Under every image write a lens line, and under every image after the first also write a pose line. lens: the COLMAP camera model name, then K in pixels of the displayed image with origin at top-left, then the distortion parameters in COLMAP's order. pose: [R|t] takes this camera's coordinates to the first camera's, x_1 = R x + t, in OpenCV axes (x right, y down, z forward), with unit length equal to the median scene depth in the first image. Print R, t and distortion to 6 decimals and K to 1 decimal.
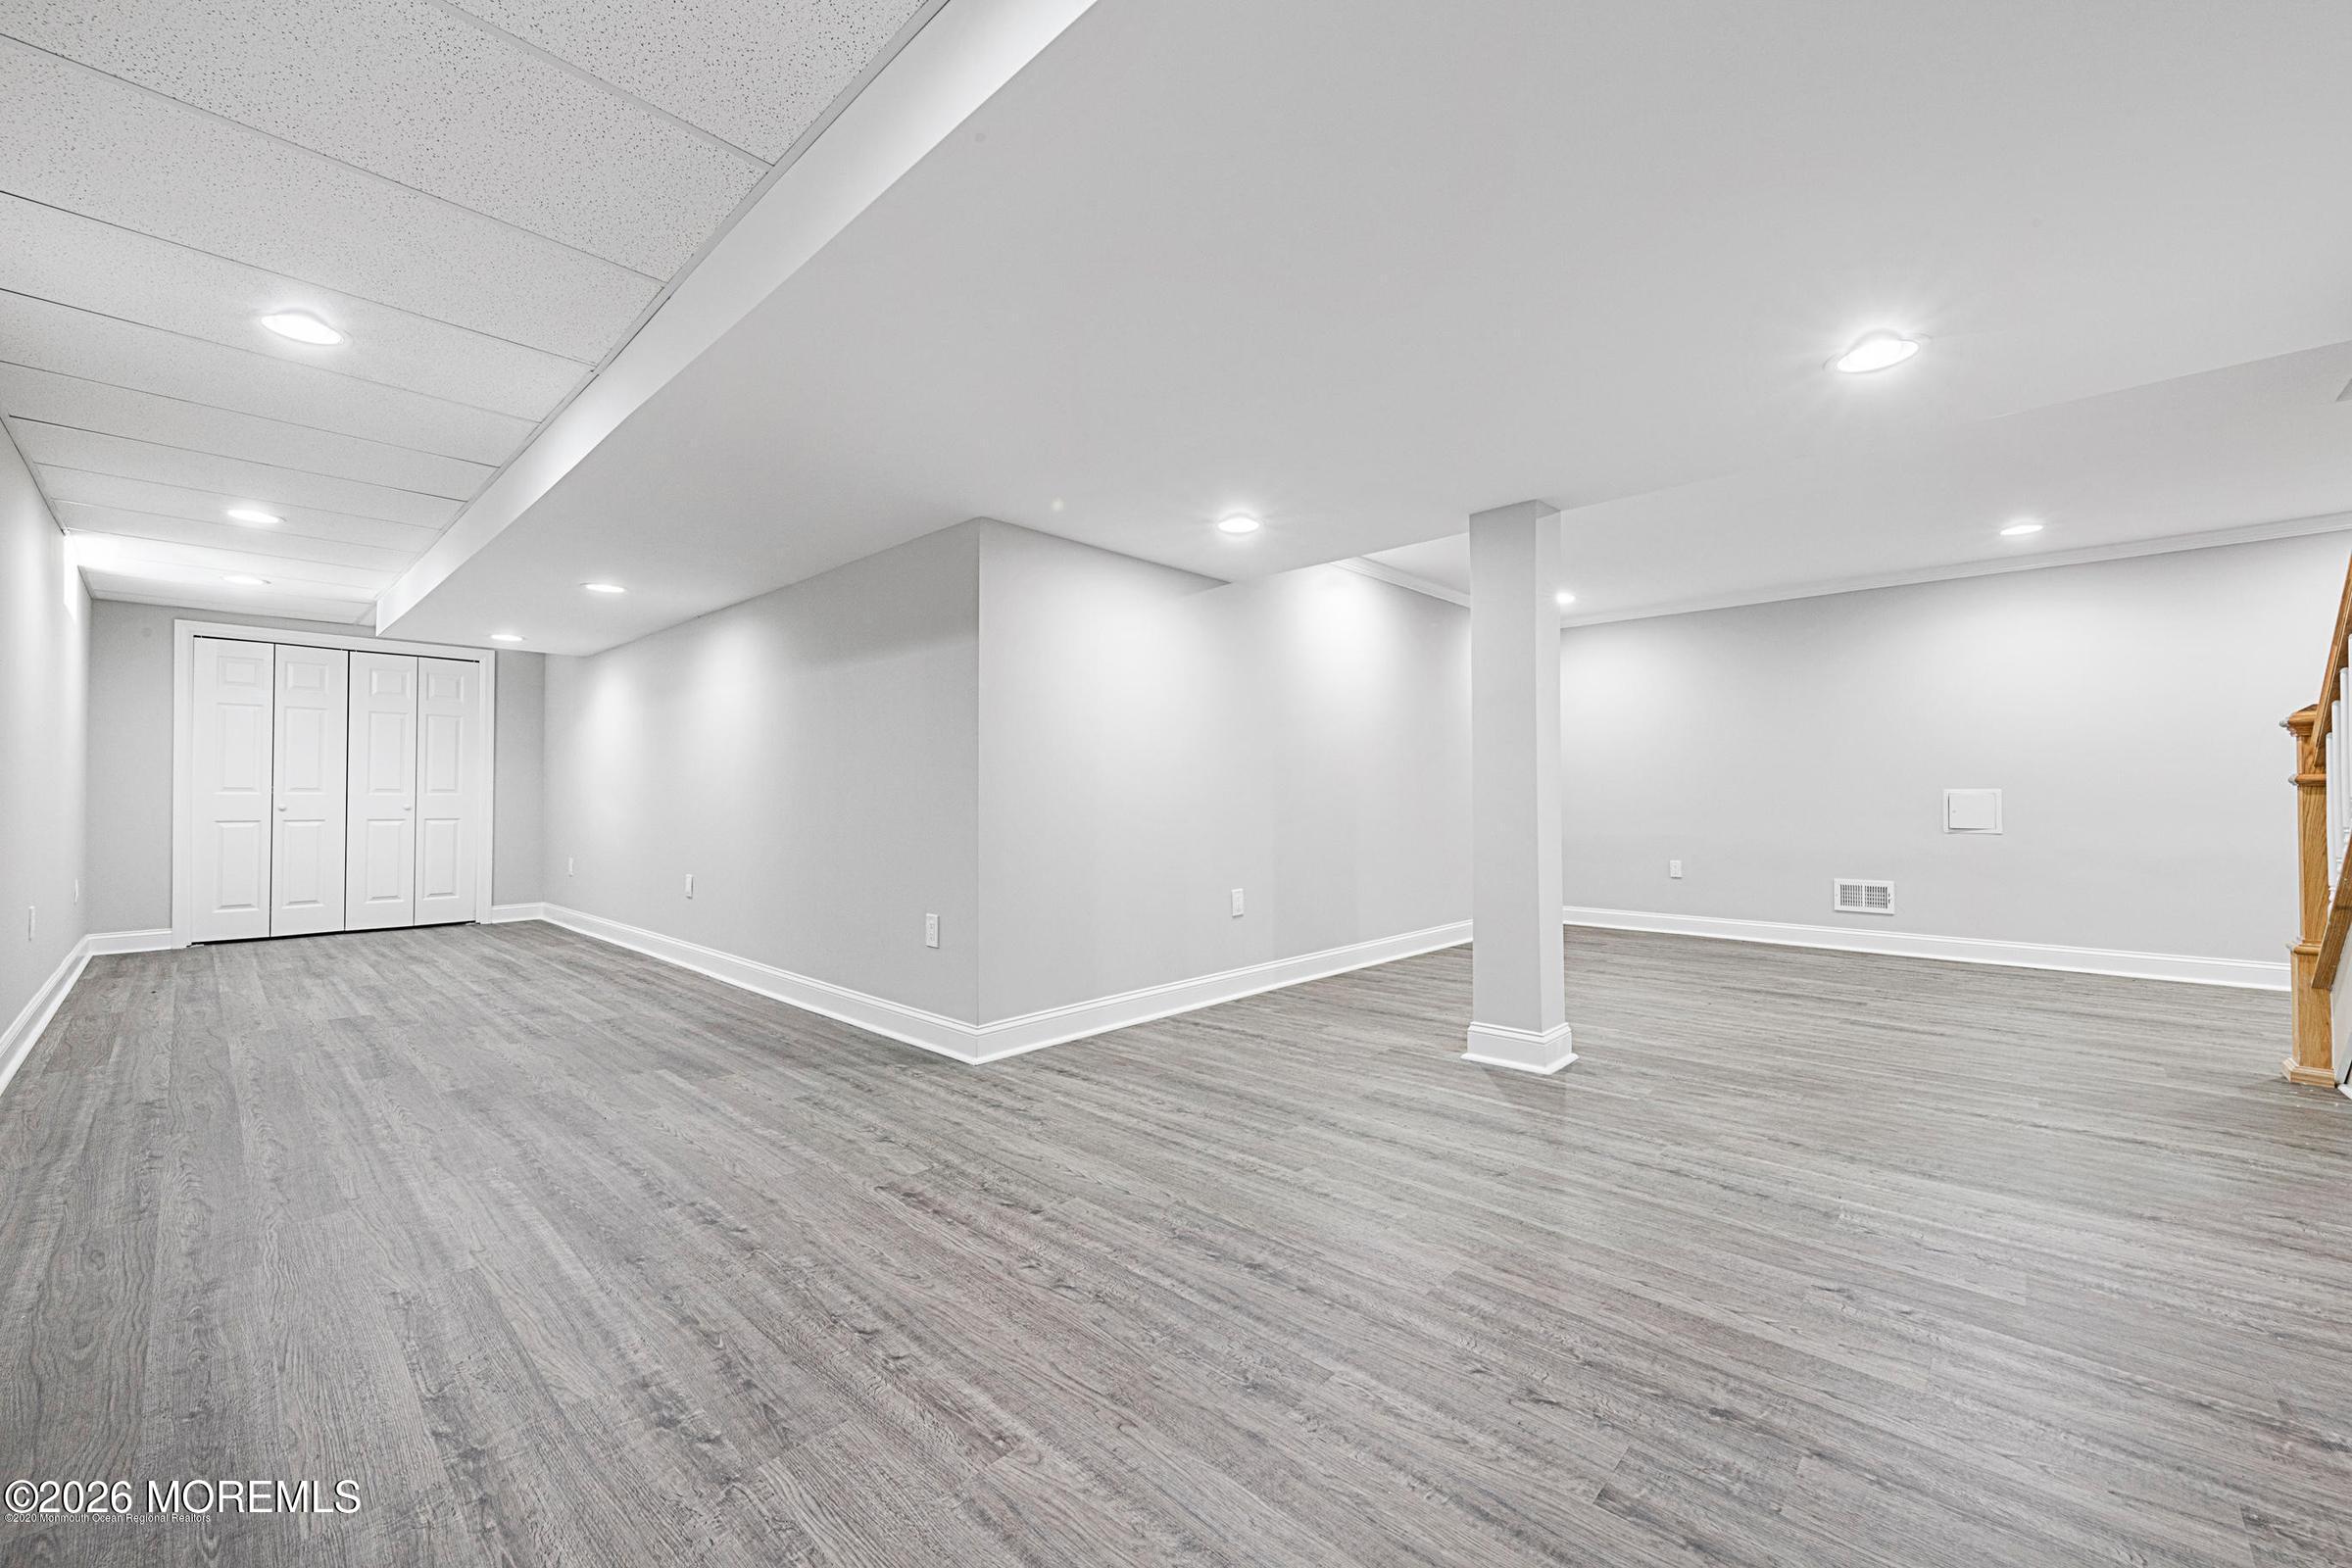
lens RADIAL K [[930.4, 0, 1176.0], [0, 930.4, 784.0], [0, 0, 1]] dist [0.000227, -0.000187]
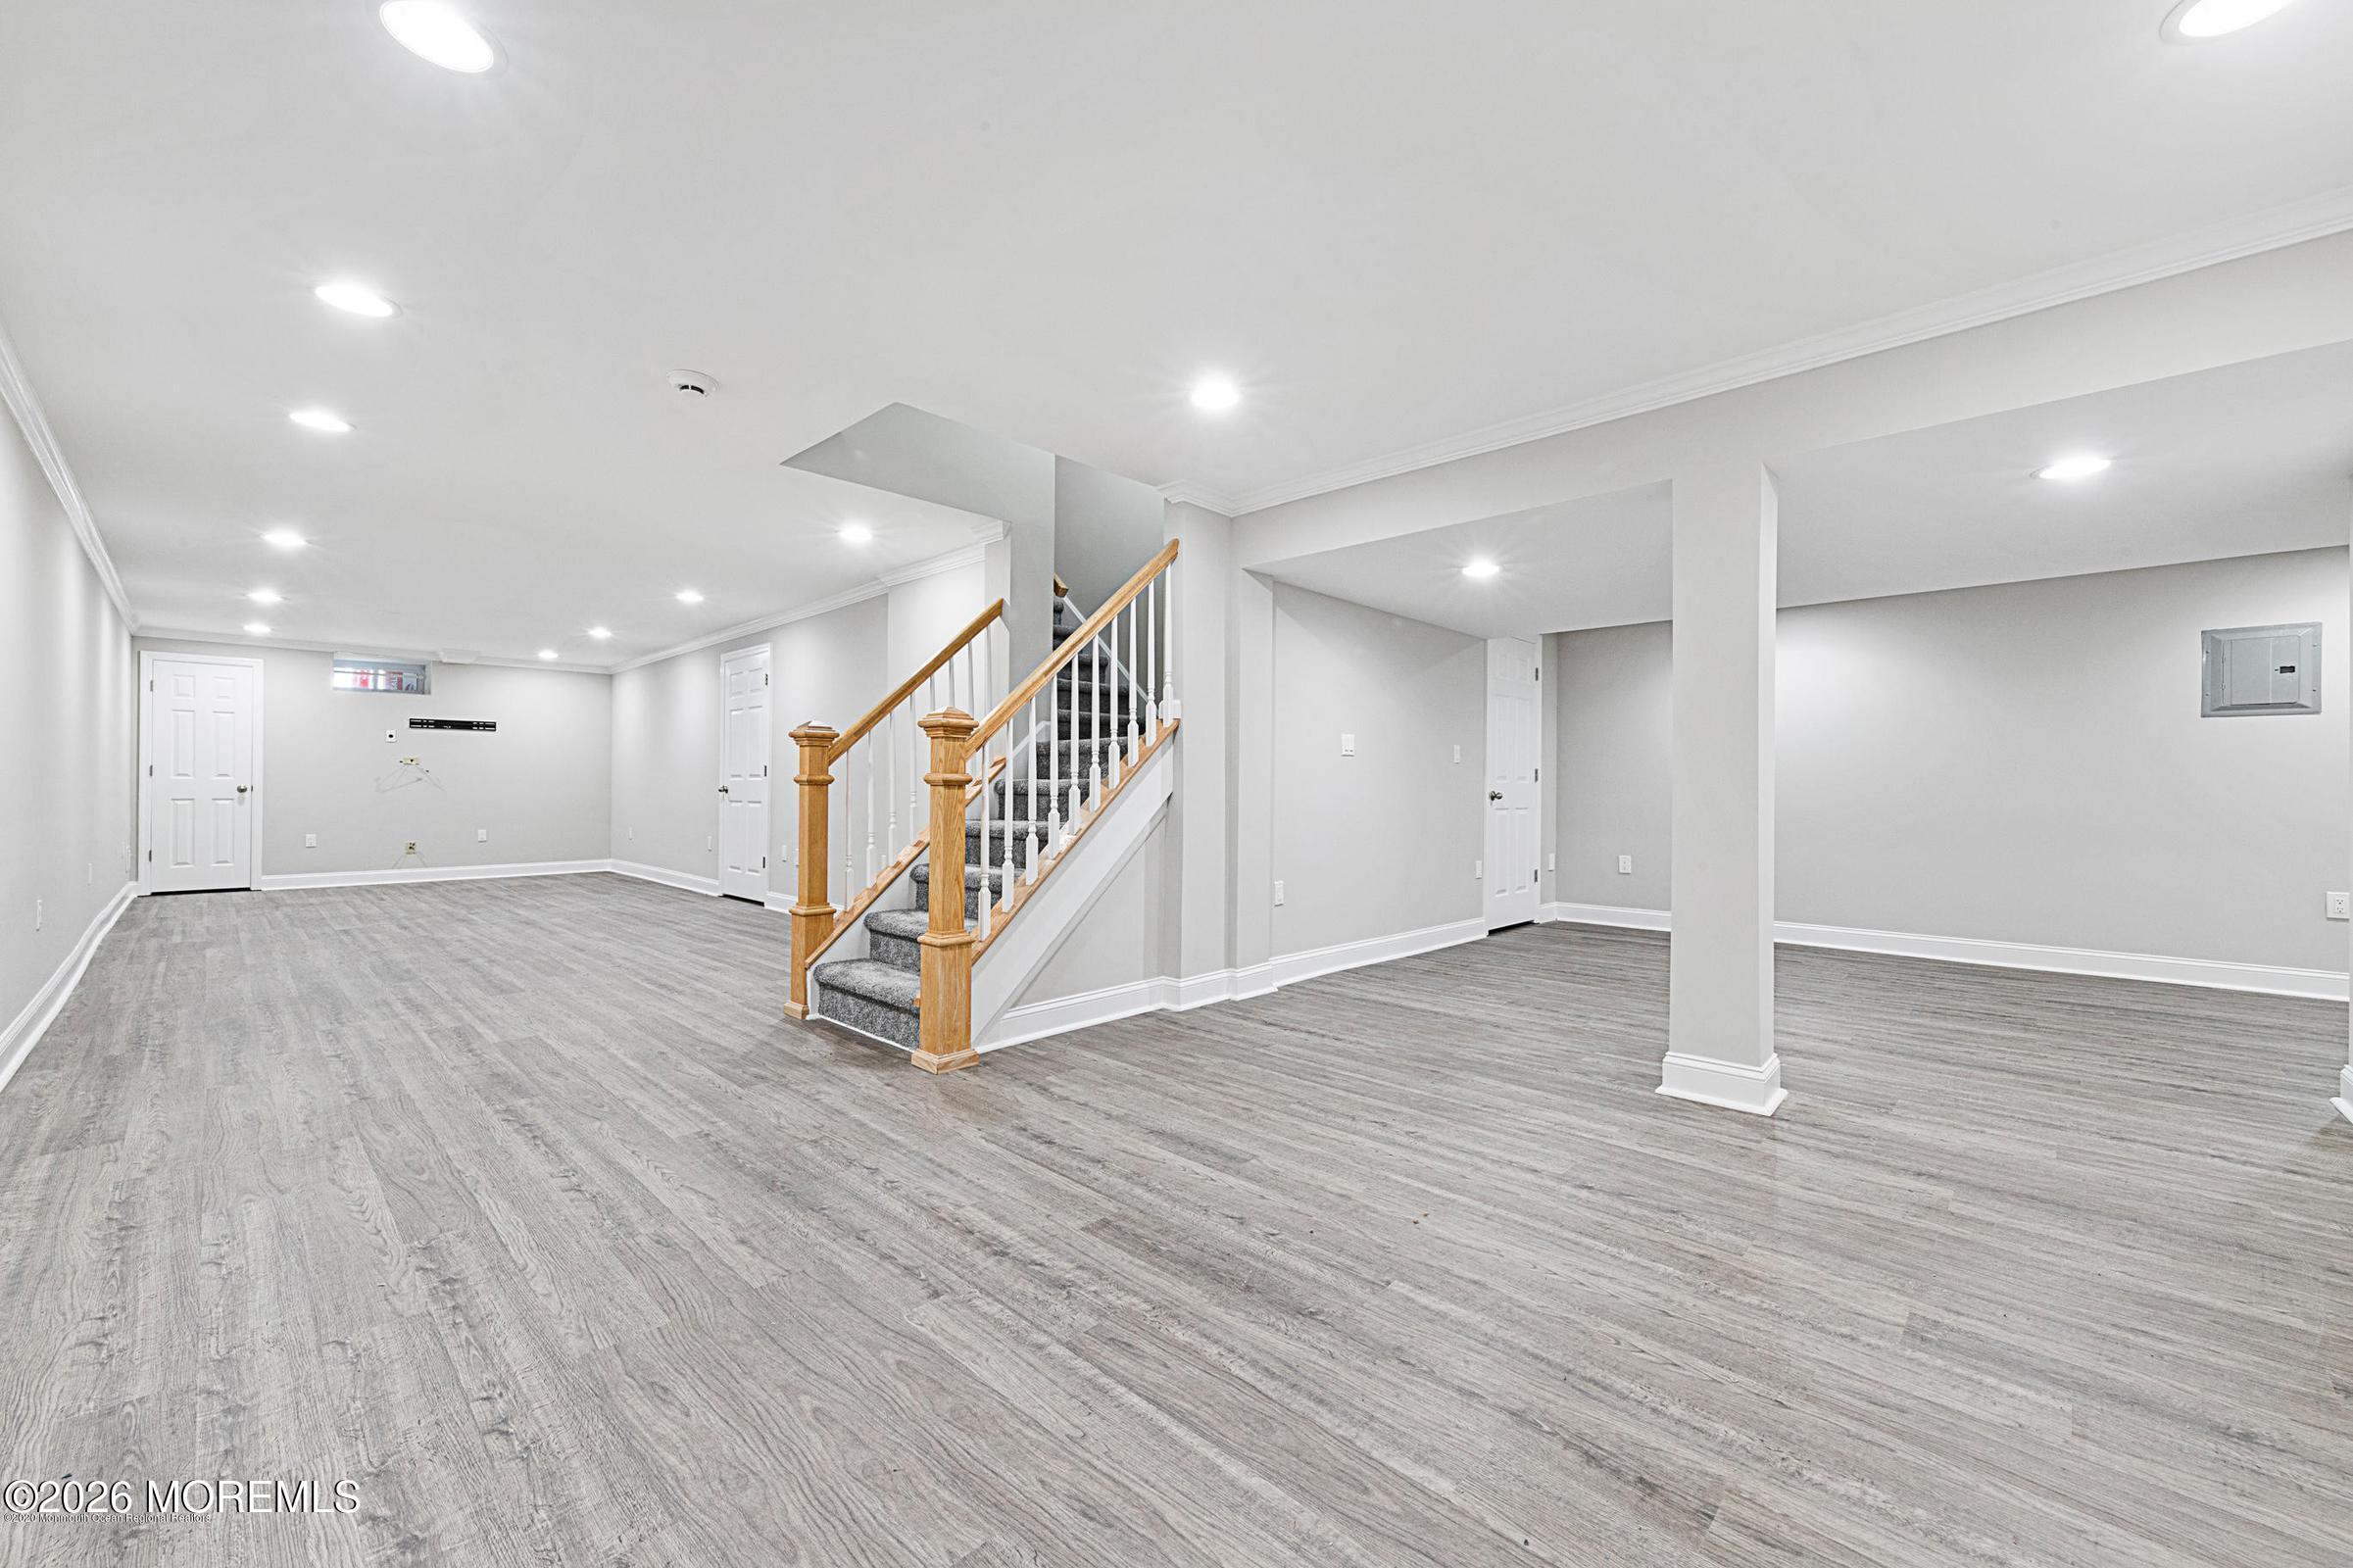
lens RADIAL K [[930.8, 0, 1176.5], [0, 930.8, 784.0], [0, 0, 1]] dist [0.000227, -0.000187]
pose [[-0.999925, -0.005521, 0.010912, 1.134989], [-0.005708, 0.999837, -0.017106, 0.021718], [-0.010815, -0.017167, -0.999794, 2.446207]]
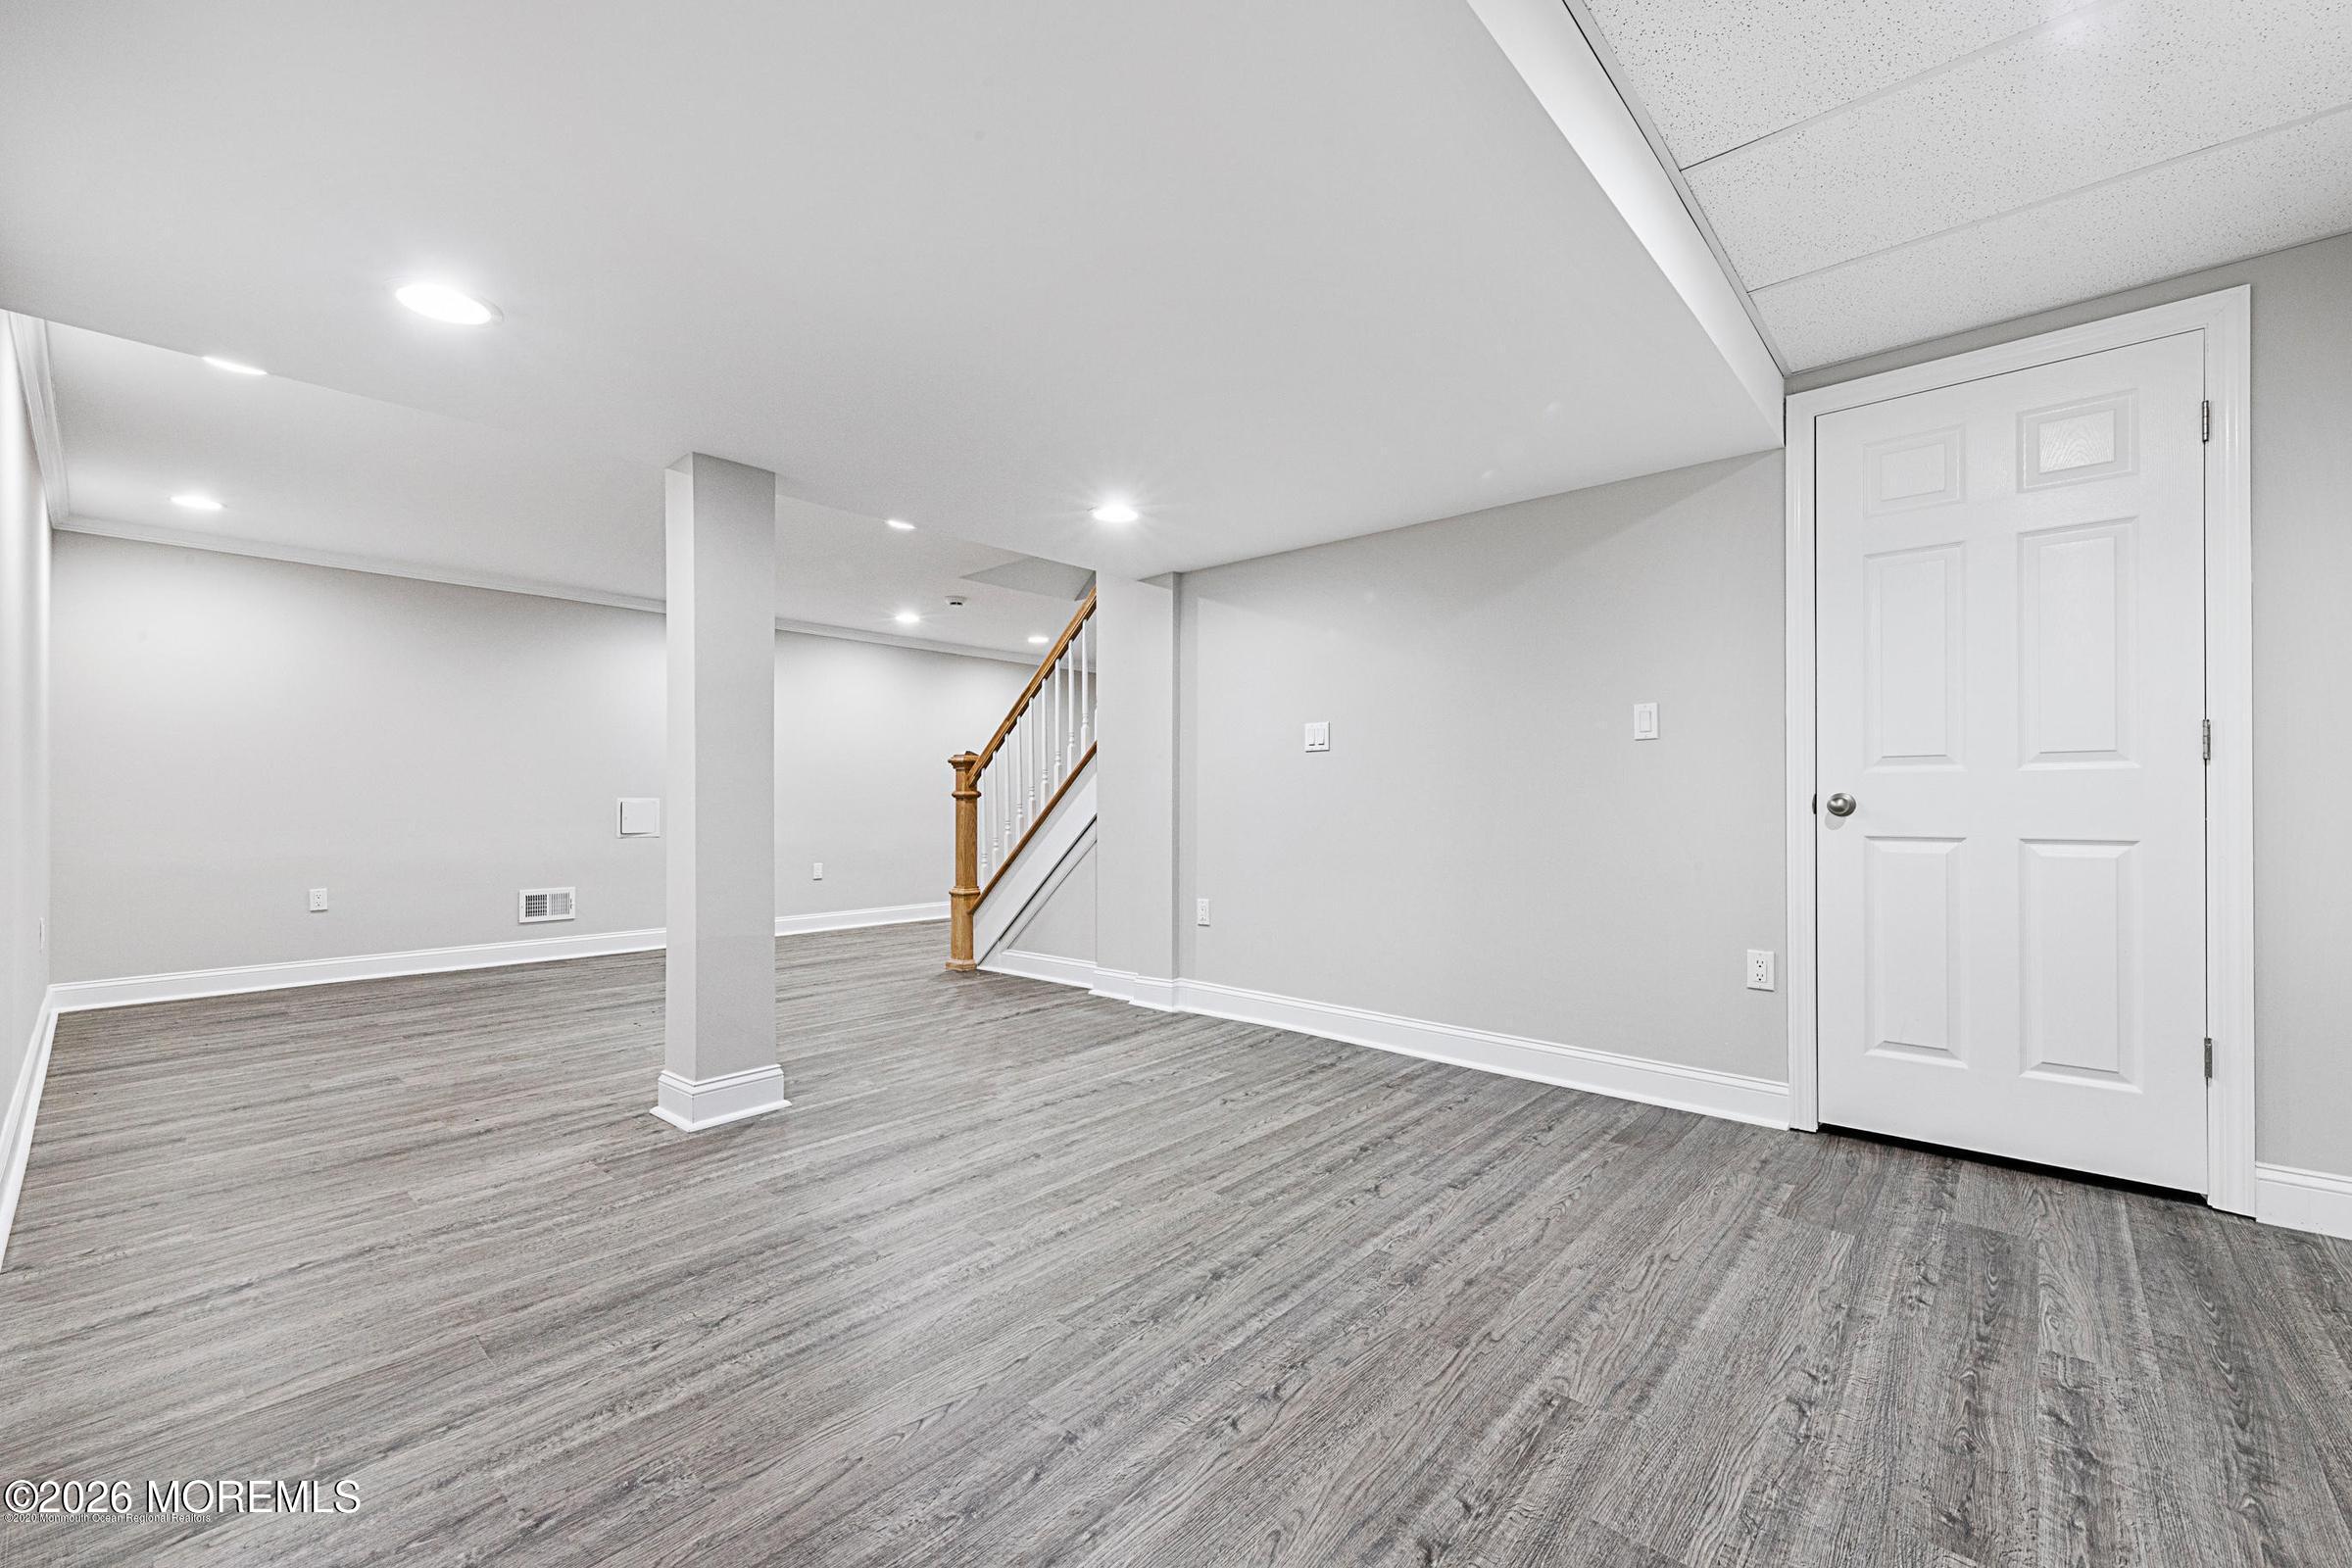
lens RADIAL K [[956.0, 0, 1176.0], [0, 956.0, 784.0], [0, 0, 1]] dist [-0.000374, -0.000467]
pose [[-0.025286, 0.019295, 0.999494, -0.685468], [-0.010023, 0.999759, -0.019553, 0.008724], [-0.999630, -0.010513, -0.025087, 0.777586]]
